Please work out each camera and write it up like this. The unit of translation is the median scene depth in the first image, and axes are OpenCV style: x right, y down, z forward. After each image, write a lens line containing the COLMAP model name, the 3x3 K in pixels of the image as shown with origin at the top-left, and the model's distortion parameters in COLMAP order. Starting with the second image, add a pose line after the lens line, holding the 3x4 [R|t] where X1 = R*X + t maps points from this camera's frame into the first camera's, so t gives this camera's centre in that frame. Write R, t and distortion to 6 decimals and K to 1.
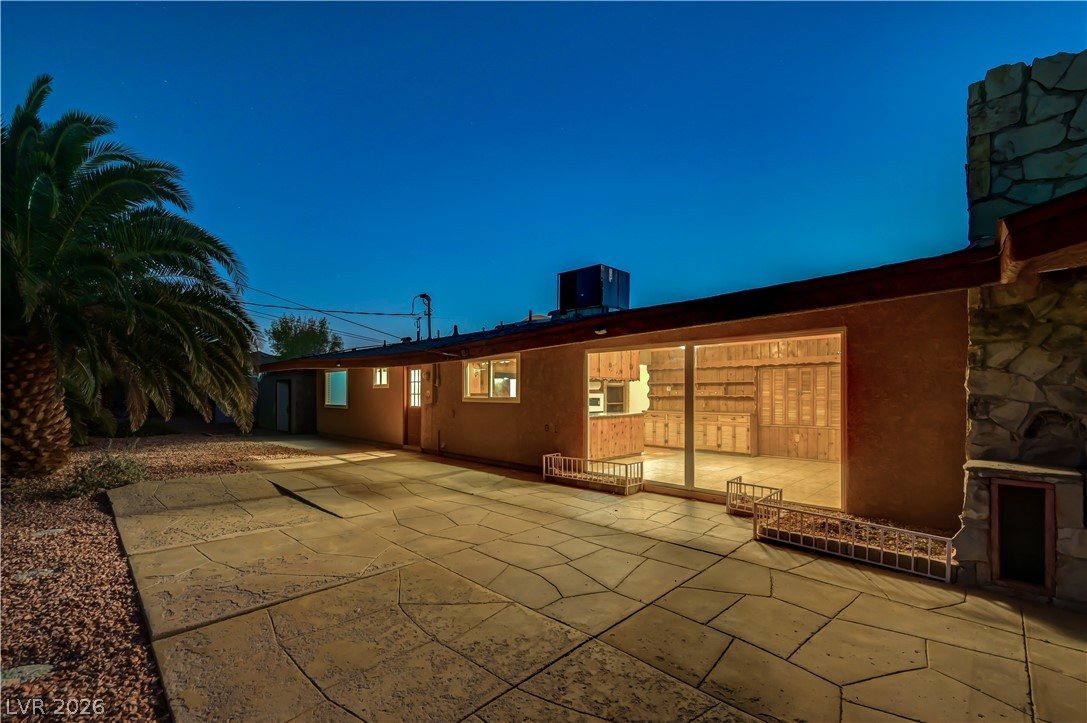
lens RADIAL K [[462.4, 0, 545.8], [0, 462.4, 392.6], [0, 0, 1]] dist [-0.000563, 0.000098]
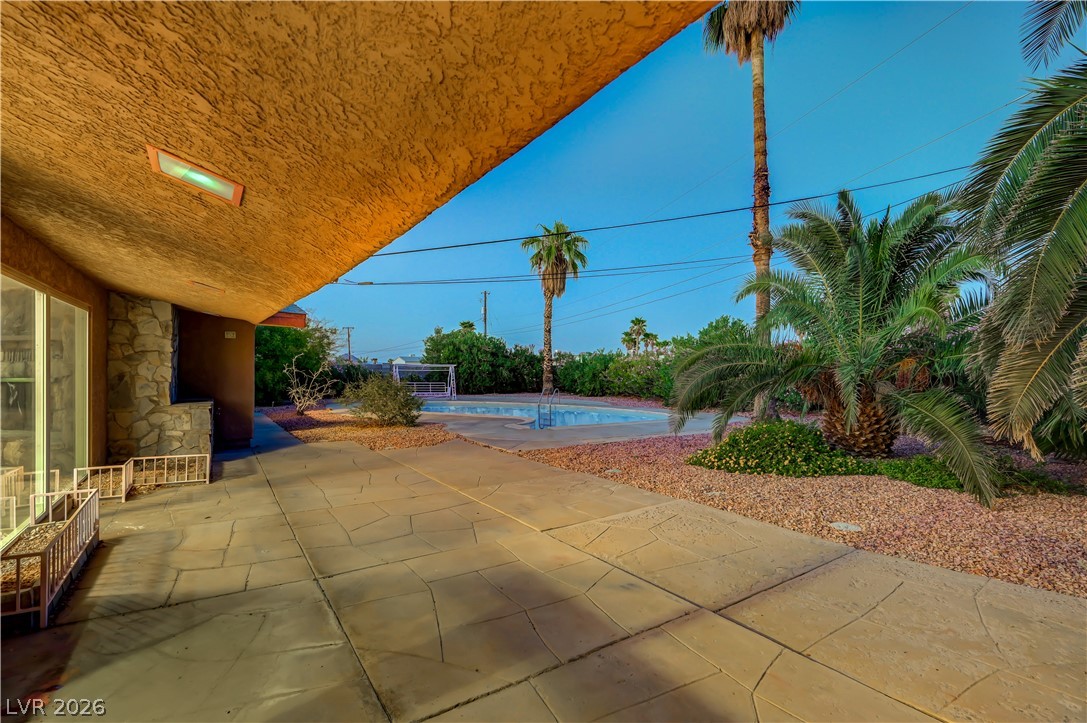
lens RADIAL K [[524.4, 0, 543.8], [0, 524.4, 366.8], [0, 0, 1]] dist [-0.003135, -0.000152]
pose [[-0.973605, -0.004855, 0.228190, -0.778320], [-0.006062, 0.999971, -0.004586, -0.000160], [-0.228161, -0.005848, -0.973606, 2.238551]]
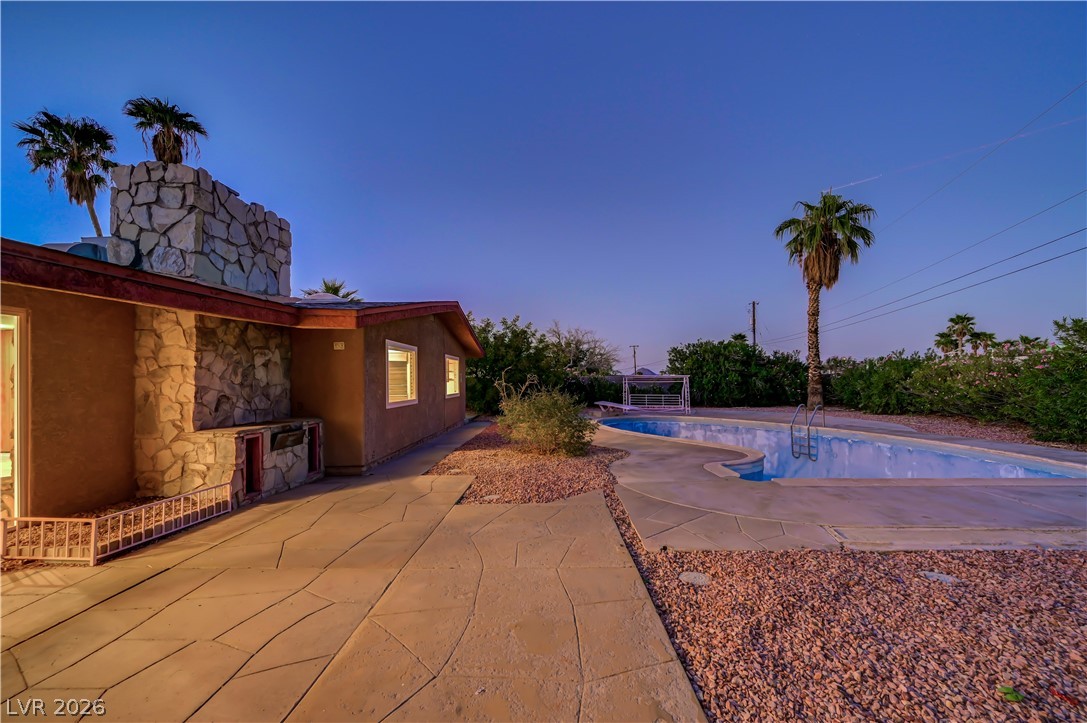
lens RADIAL K [[435.0, 0, 541.9], [0, 435.0, 376.3], [0, 0, 1]] dist [0.001881, -0.000112]
pose [[-0.683980, 0.009546, 0.729438, -0.670621], [0.005981, 0.999954, -0.007478, -0.007624], [-0.729476, -0.000752, -0.684006, 0.965750]]
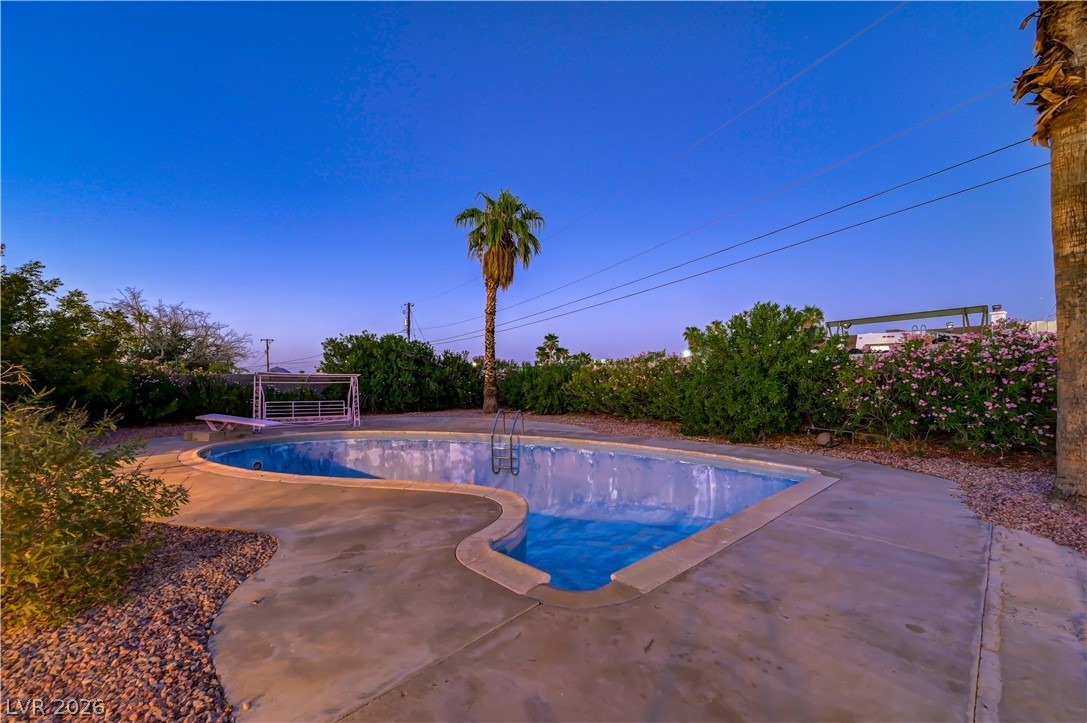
lens RADIAL K [[435.0, 0, 547.5], [0, 435.0, 365.7], [0, 0, 1]] dist [0.001881, -0.000112]
pose [[-0.999441, -0.001936, 0.033386, -0.072983], [-0.003074, 0.999415, -0.034076, 0.001326], [-0.033301, -0.034160, -0.998861, 0.189469]]
